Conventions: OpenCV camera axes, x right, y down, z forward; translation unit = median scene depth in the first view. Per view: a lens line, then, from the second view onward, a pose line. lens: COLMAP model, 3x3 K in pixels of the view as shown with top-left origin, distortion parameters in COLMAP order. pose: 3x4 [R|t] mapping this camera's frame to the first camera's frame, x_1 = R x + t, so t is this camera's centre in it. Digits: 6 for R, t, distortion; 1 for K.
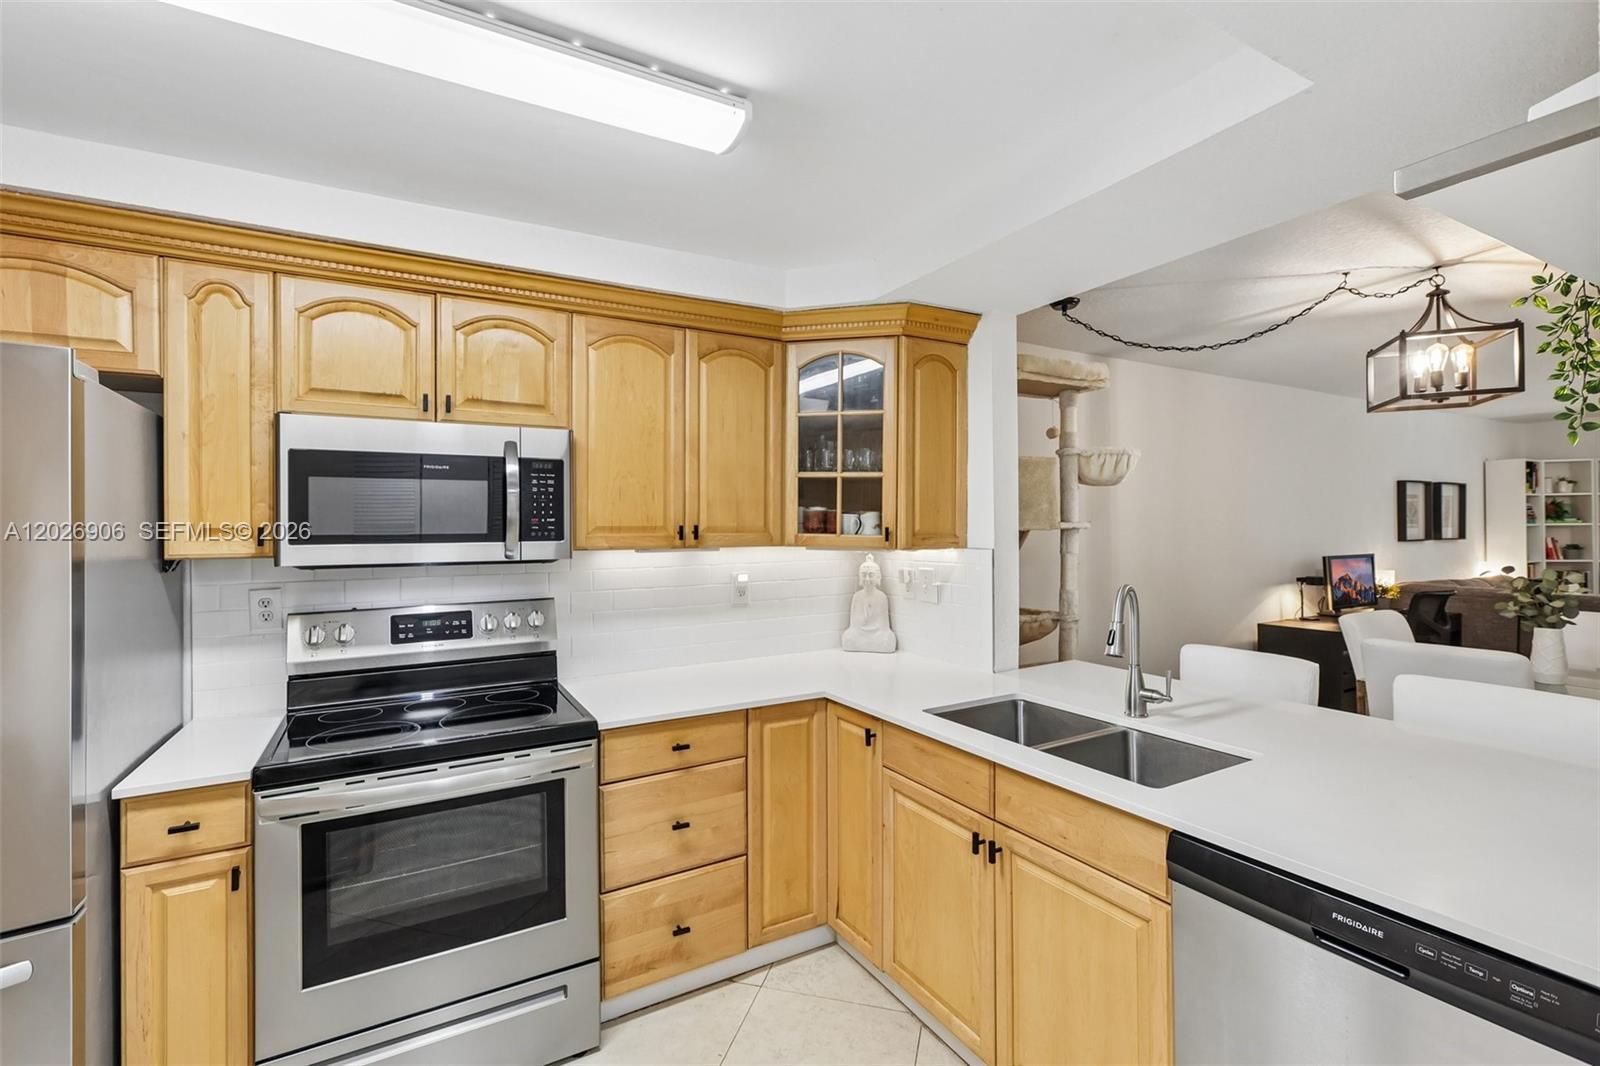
lens RADIAL K [[723.9, 0, 799.3], [0, 723.9, 522.5], [0, 0, 1]] dist [0.002816, 0.001077]
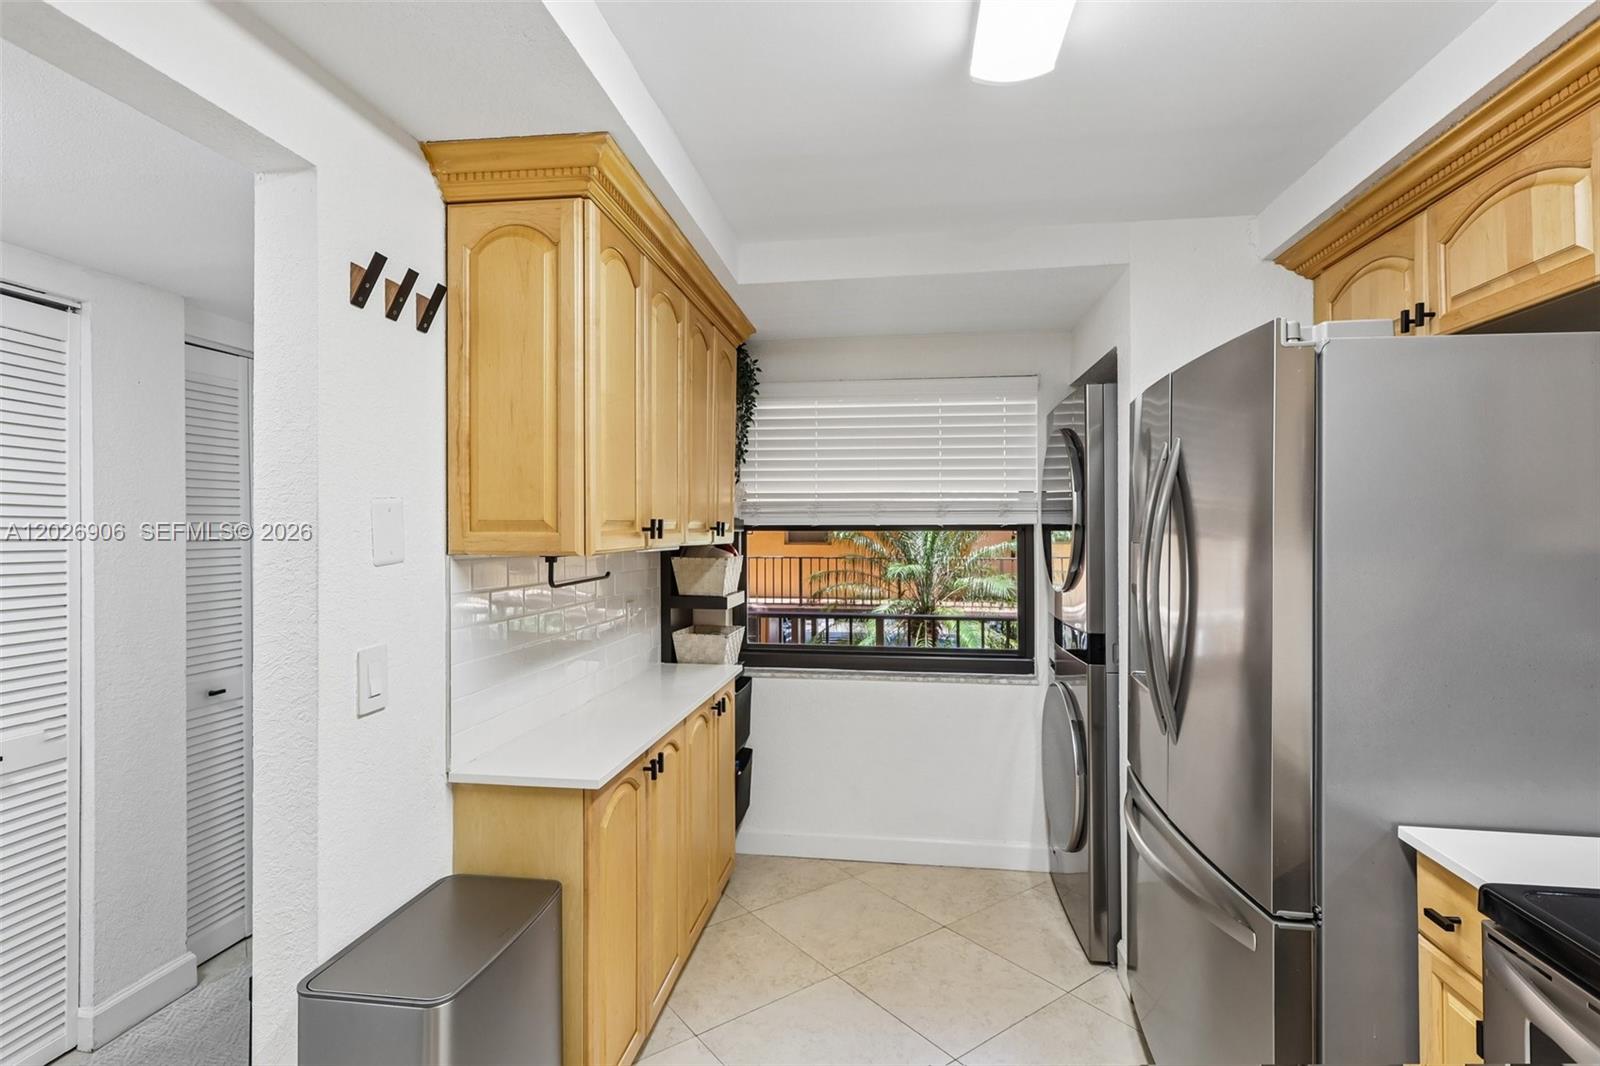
lens RADIAL K [[767.9, 0, 794.2], [0, 767.9, 526.2], [0, 0, 1]] dist [0.010091, 0.000461]
pose [[-0.610122, 0.009183, -0.792254, 0.109996], [0.011984, 0.999925, 0.002360, 0.012793], [0.792217, -0.008055, -0.610187, 0.673391]]
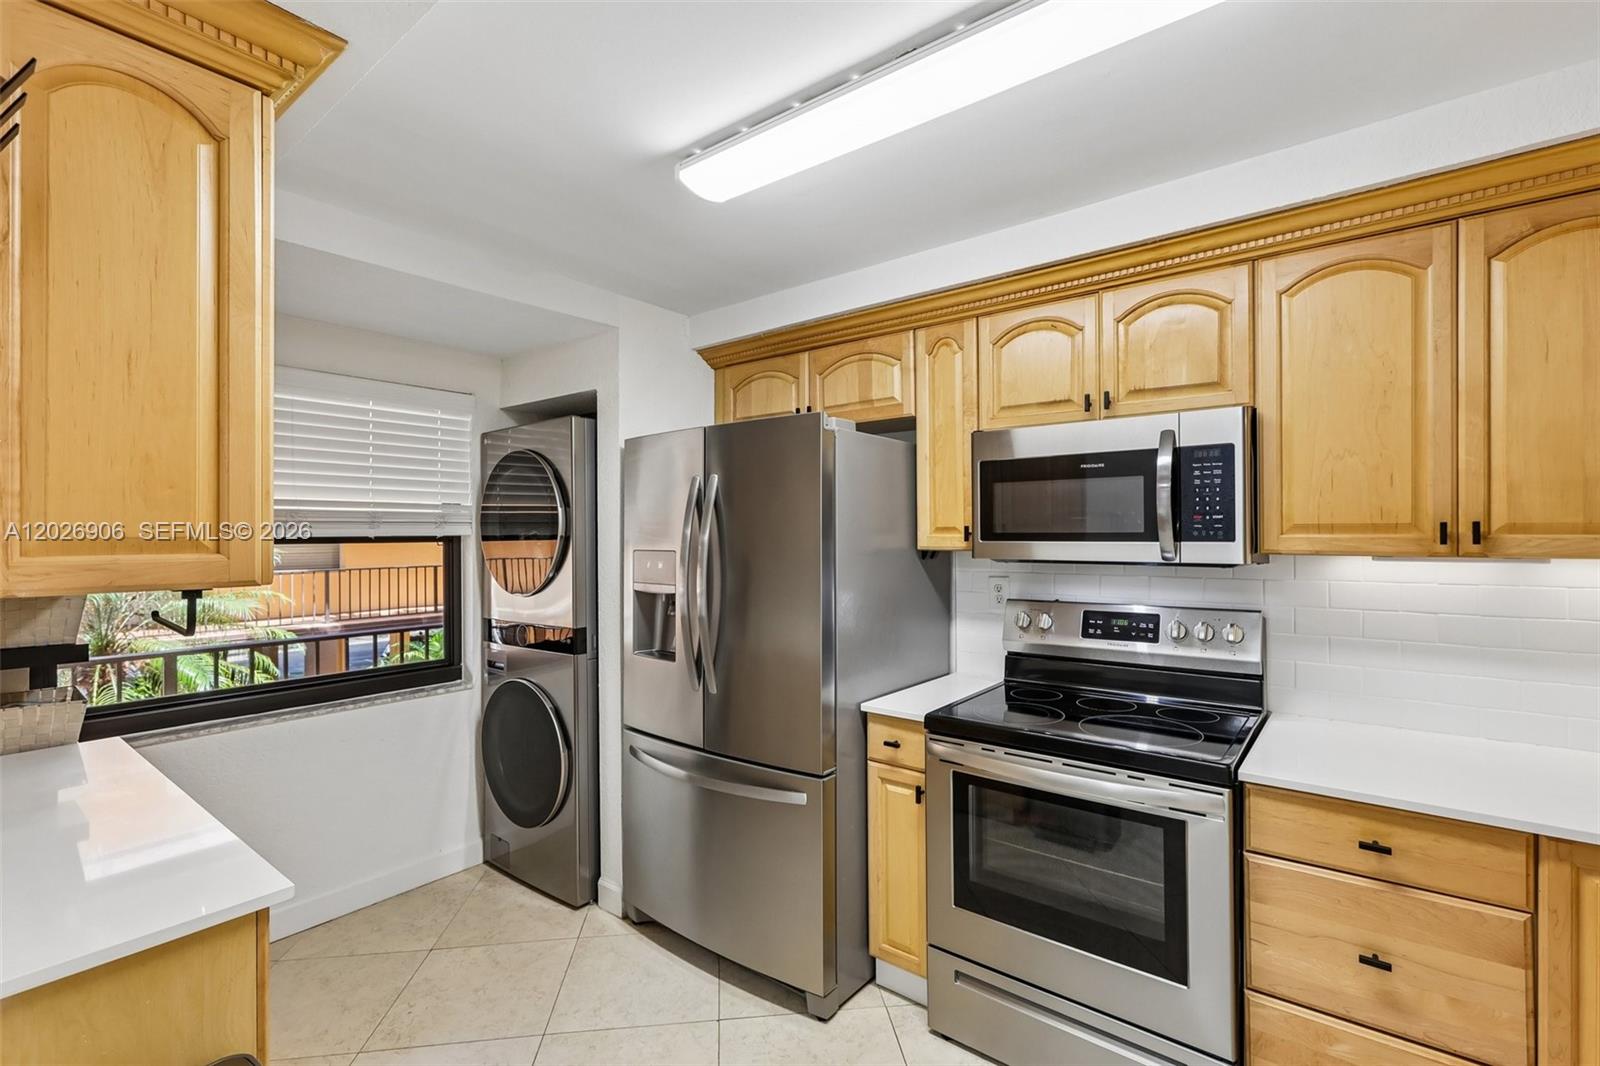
lens RADIAL K [[723.9, 0, 800.5], [0, 723.9, 527.7], [0, 0, 1]] dist [0.002816, 0.001077]
pose [[0.373025, 0.001051, -0.927821, 0.253157], [0.007990, 0.999959, 0.004345, 0.001452], [0.927787, -0.009034, 0.373001, 0.229671]]
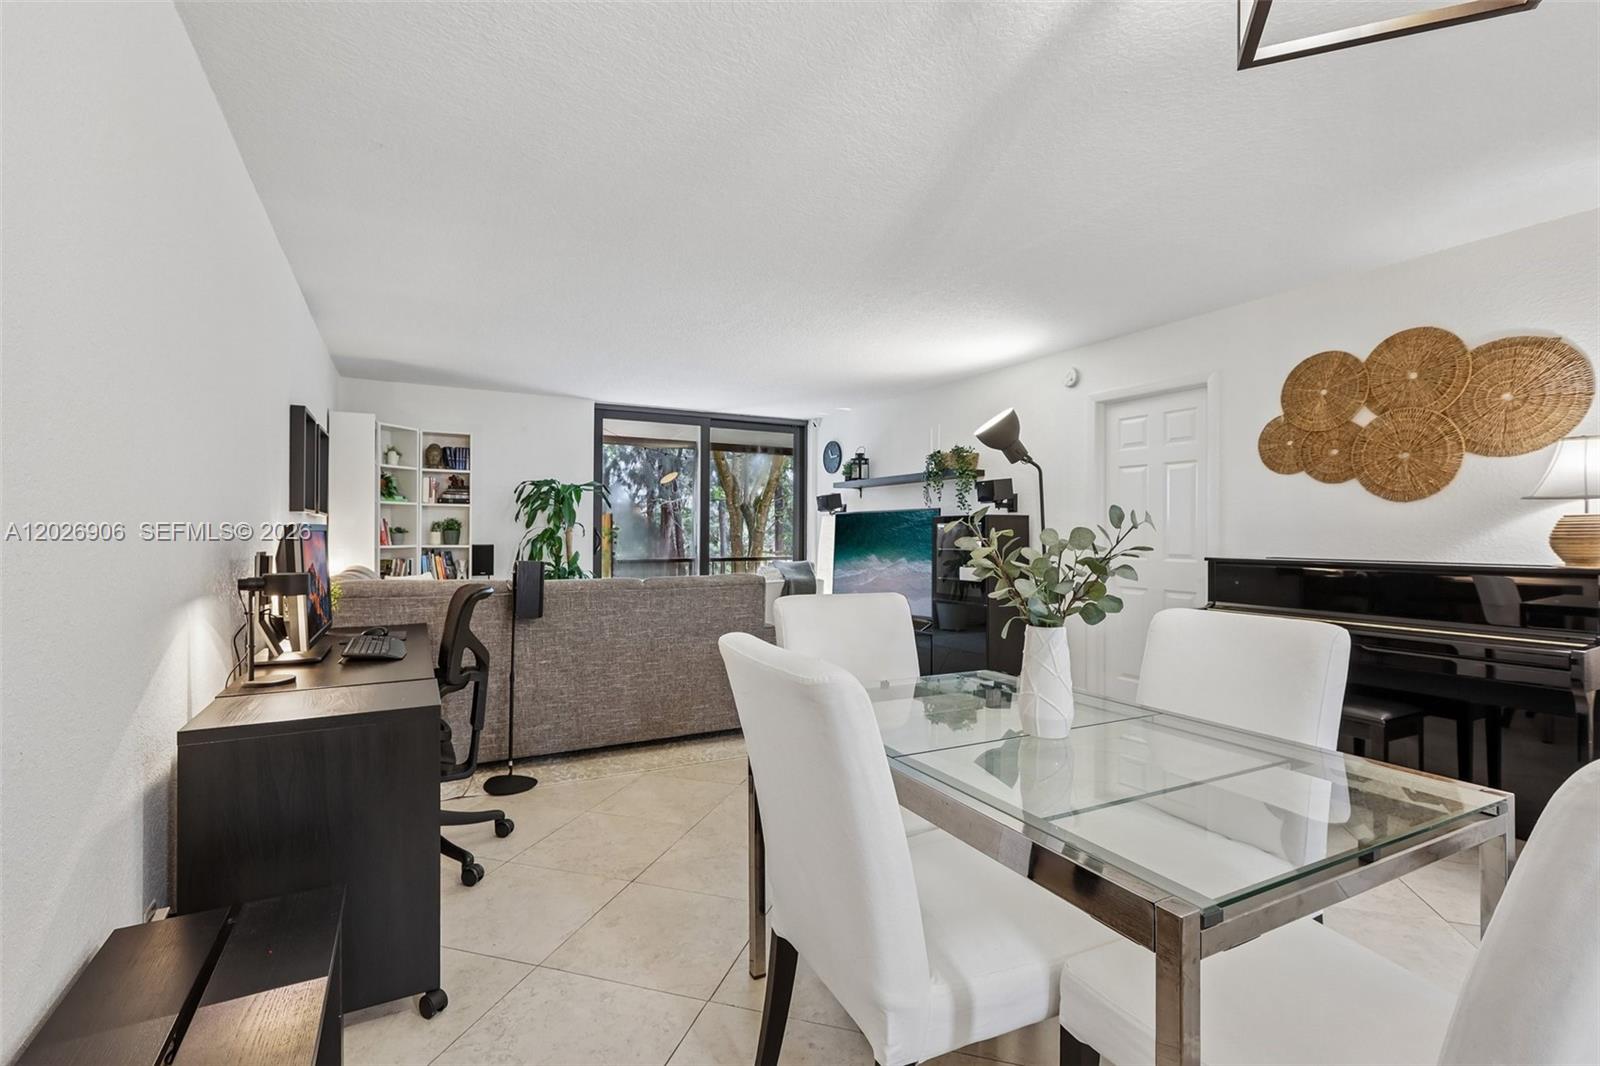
lens RADIAL K [[723.9, 0, 813.2], [0, 723.9, 540.4], [0, 0, 1]] dist [0.002816, 0.001077]
pose [[0.014406, -0.002396, 0.999893, 0.734619], [-0.012540, 0.999918, 0.002577, 0.120119], [-0.999818, -0.012576, 0.014375, 1.635415]]
